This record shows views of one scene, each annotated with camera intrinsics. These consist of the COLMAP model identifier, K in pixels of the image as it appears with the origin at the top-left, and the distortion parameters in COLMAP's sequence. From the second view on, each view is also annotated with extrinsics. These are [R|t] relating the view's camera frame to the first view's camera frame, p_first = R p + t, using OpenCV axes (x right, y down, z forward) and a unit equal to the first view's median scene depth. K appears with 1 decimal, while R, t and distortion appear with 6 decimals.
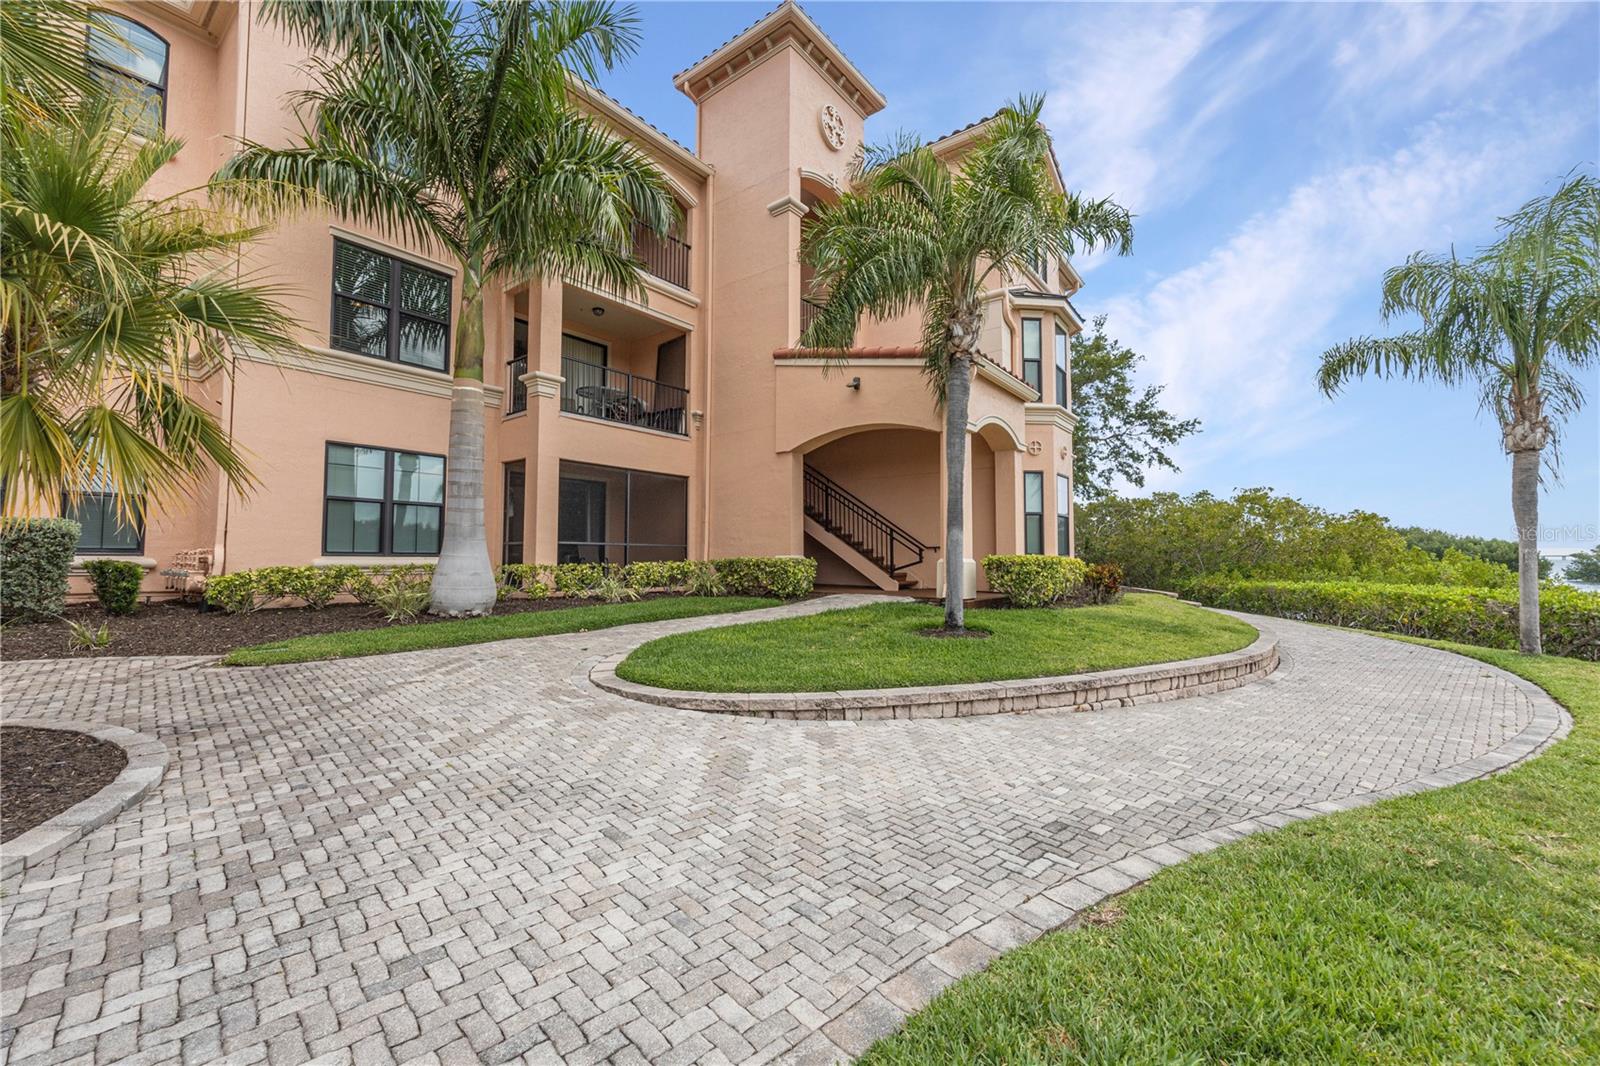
lens RADIAL K [[644.9, 0, 803.9], [0, 644.9, 531.0], [0, 0, 1]] dist [-0.002155, -0.000065]
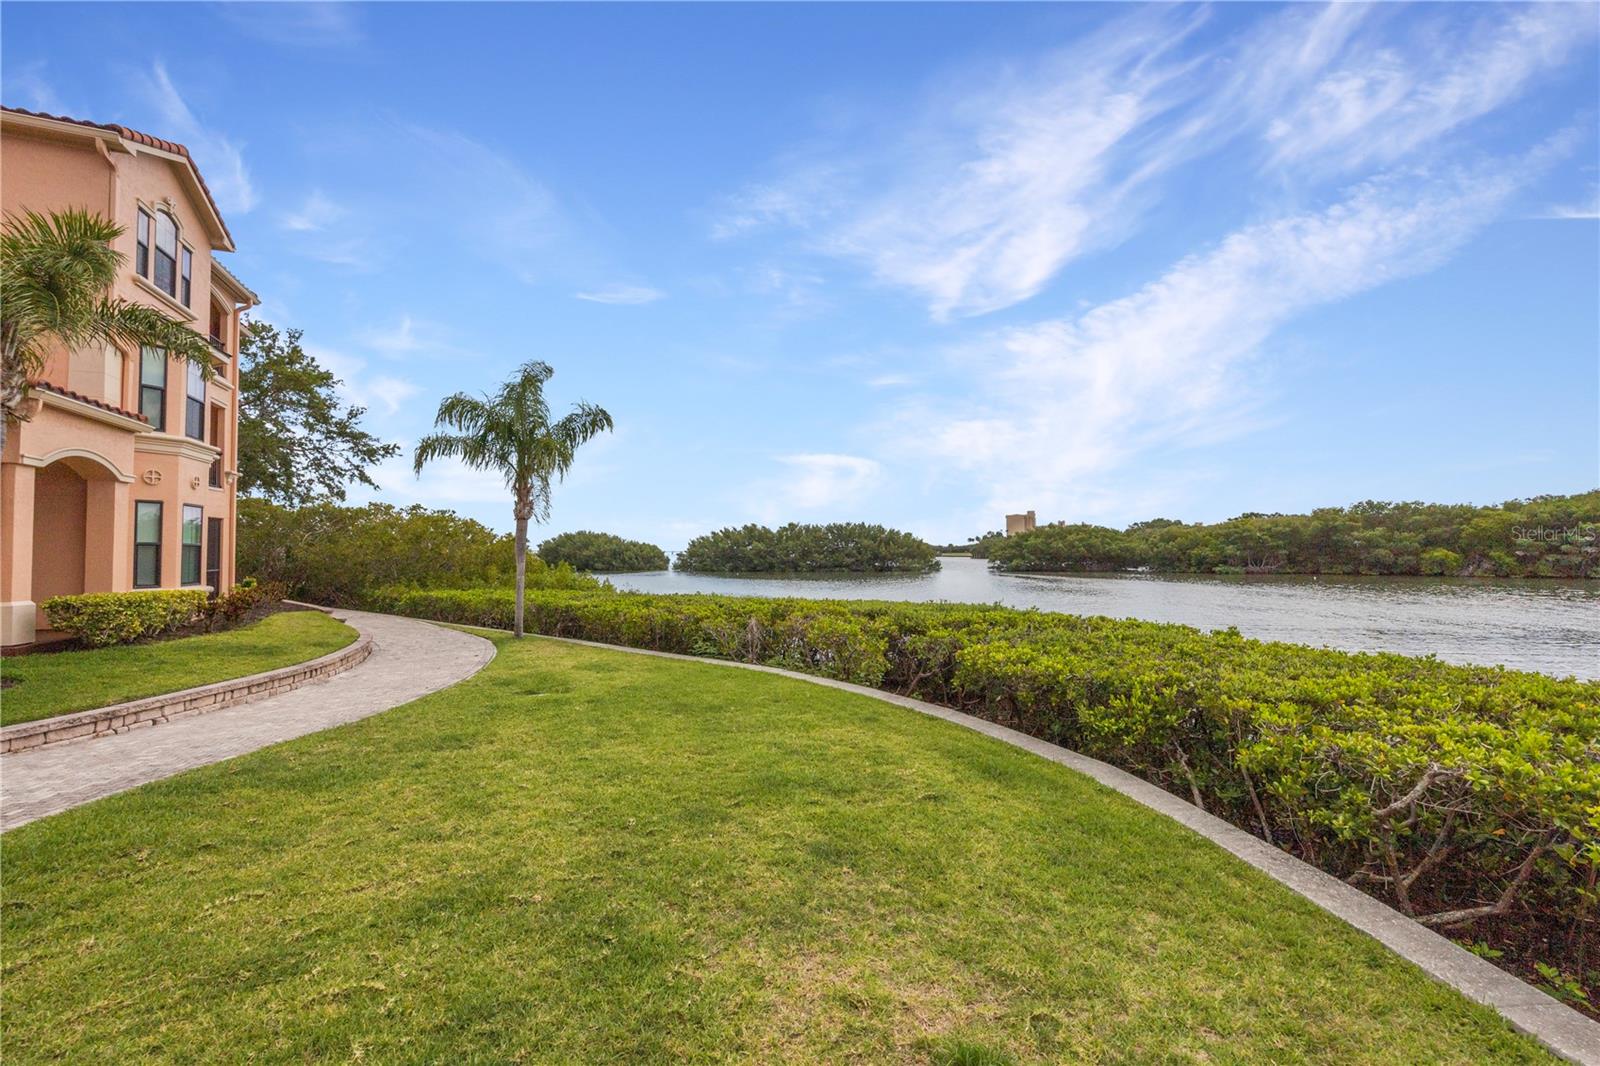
lens RADIAL K [[644.9, 0, 803.9], [0, 644.9, 531.0], [0, 0, 1]] dist [-0.002155, -0.000065]
pose [[0.508813, 0.024500, 0.860528, 0.019392], [-0.030870, 0.999471, -0.010203, -0.068309], [-0.860323, -0.021373, 0.509300, -0.367373]]
